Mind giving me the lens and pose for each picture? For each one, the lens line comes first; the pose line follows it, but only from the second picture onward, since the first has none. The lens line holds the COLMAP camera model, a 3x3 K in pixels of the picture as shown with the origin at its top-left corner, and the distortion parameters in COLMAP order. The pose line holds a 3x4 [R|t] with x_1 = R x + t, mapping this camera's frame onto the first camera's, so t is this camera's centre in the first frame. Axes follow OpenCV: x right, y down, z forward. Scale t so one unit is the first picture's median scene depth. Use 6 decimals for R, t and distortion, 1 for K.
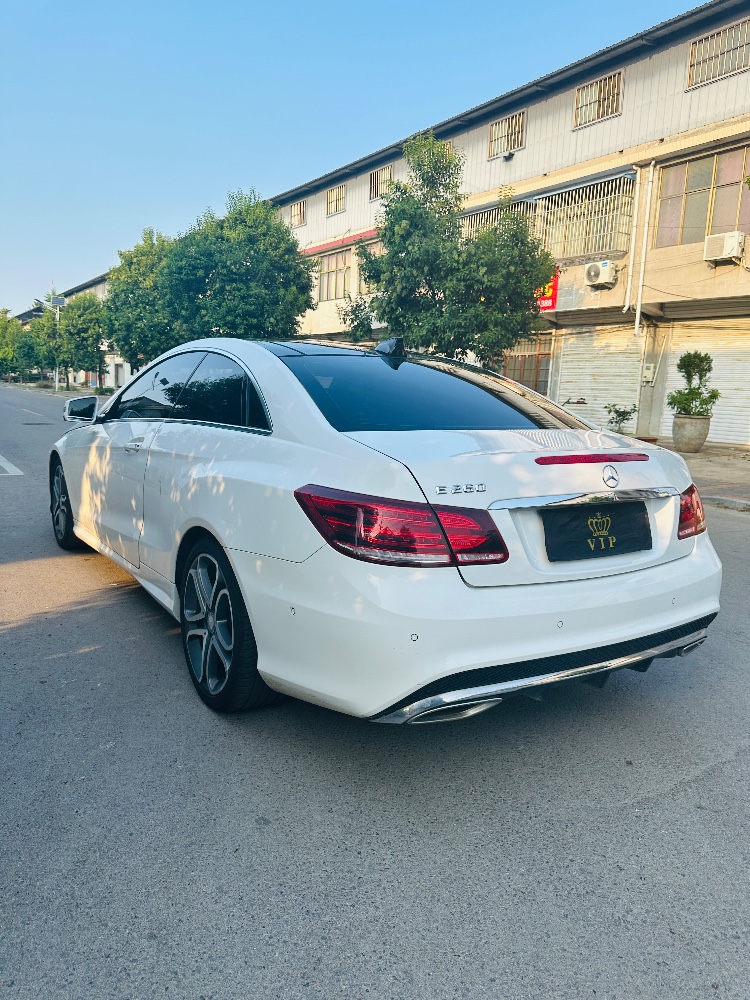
lens RADIAL K [[710.3, 0, 375.0], [0, 710.3, 497.9], [0, 0, 1]] dist [0.098368, -0.147438]
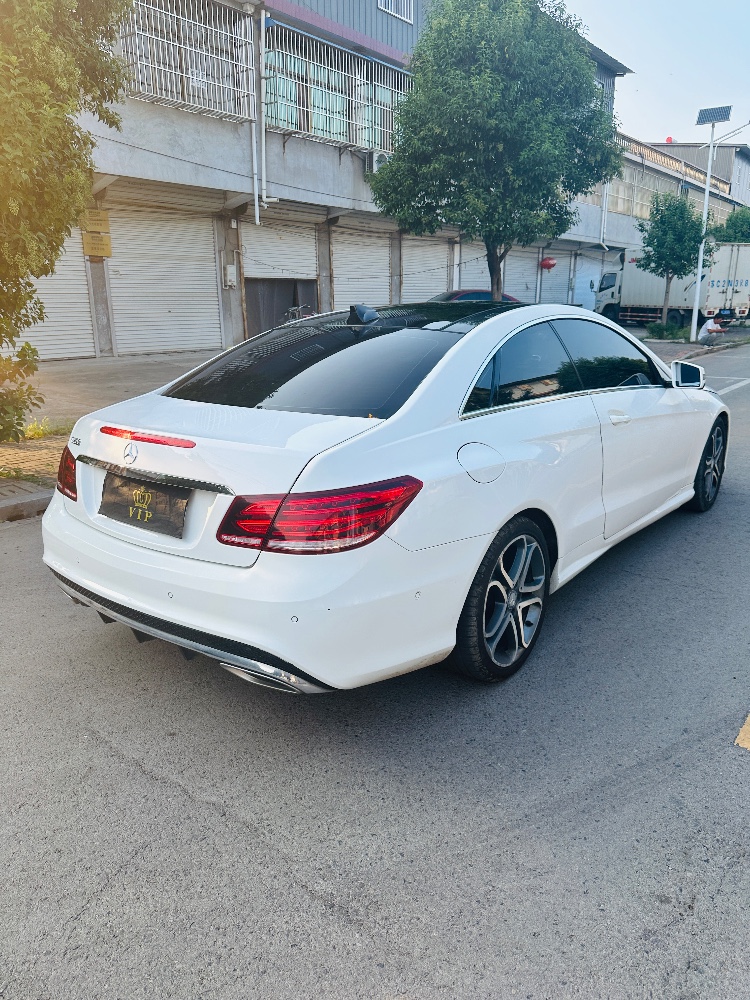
lens RADIAL K [[718.6, 0, 377.6], [0, 718.6, 501.7], [0, 0, 1]] dist [0.007351, -0.013036]
pose [[0.326722, 0.211525, -0.921146, 0.157534], [-0.118091, 0.976132, 0.182266, -0.021564], [0.937714, 0.049229, 0.343903, 0.105827]]
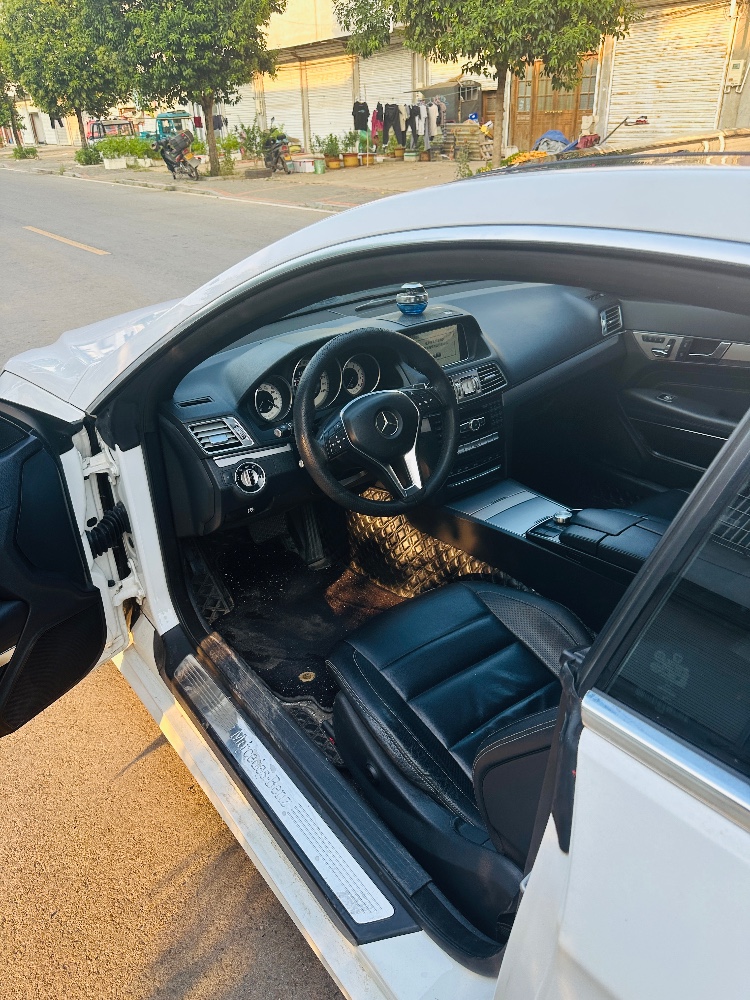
lens RADIAL K [[718.6, 0, 377.6], [0, 718.6, 501.7], [0, 0, 1]] dist [0.007351, -0.013036]
pose [[0.995043, -0.097927, 0.017312, -0.056088], [0.086331, 0.937038, 0.338389, -0.036380], [-0.049359, -0.335217, 0.940847, 0.140223]]
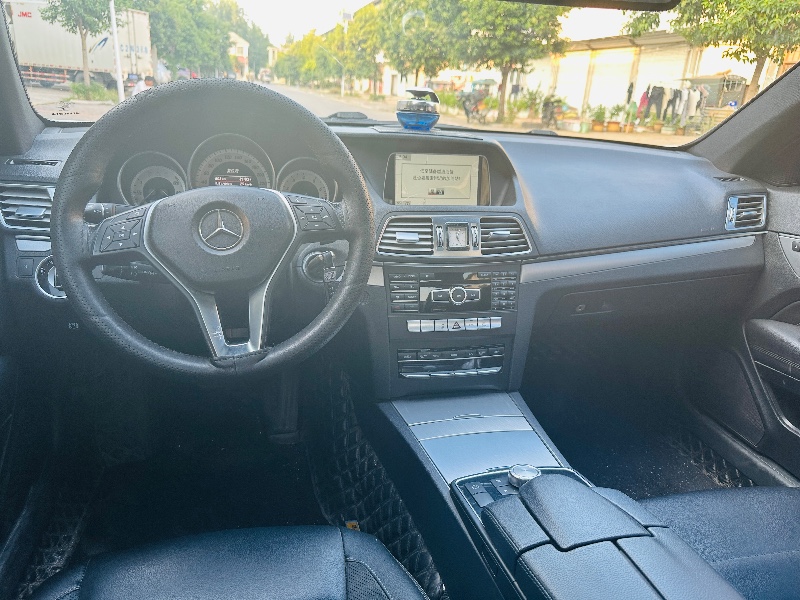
lens RADIAL K [[581.2, 0, 402.3], [0, 581.2, 302.9], [0, 0, 1]] dist [-0.008263, 0.000199]
pose [[0.945071, 0.128292, -0.300636, -0.032066], [-0.070248, 0.977982, 0.196510, -0.023131], [0.319227, -0.164597, 0.933275, 0.179266]]
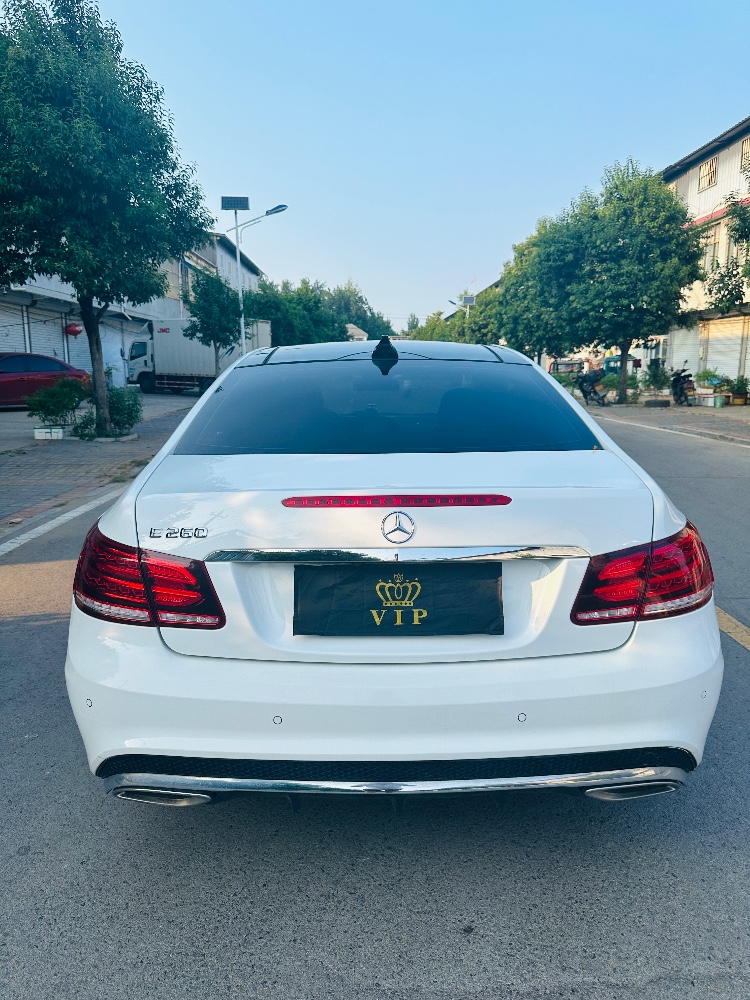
lens RADIAL K [[710.3, 0, 375.0], [0, 710.3, 497.9], [0, 0, 1]] dist [0.098368, -0.147438]
pose [[0.842970, 0.050125, -0.535620, 0.074371], [-0.040259, 0.998736, 0.030103, -0.008621], [0.536451, -0.003812, 0.843923, 0.041433]]
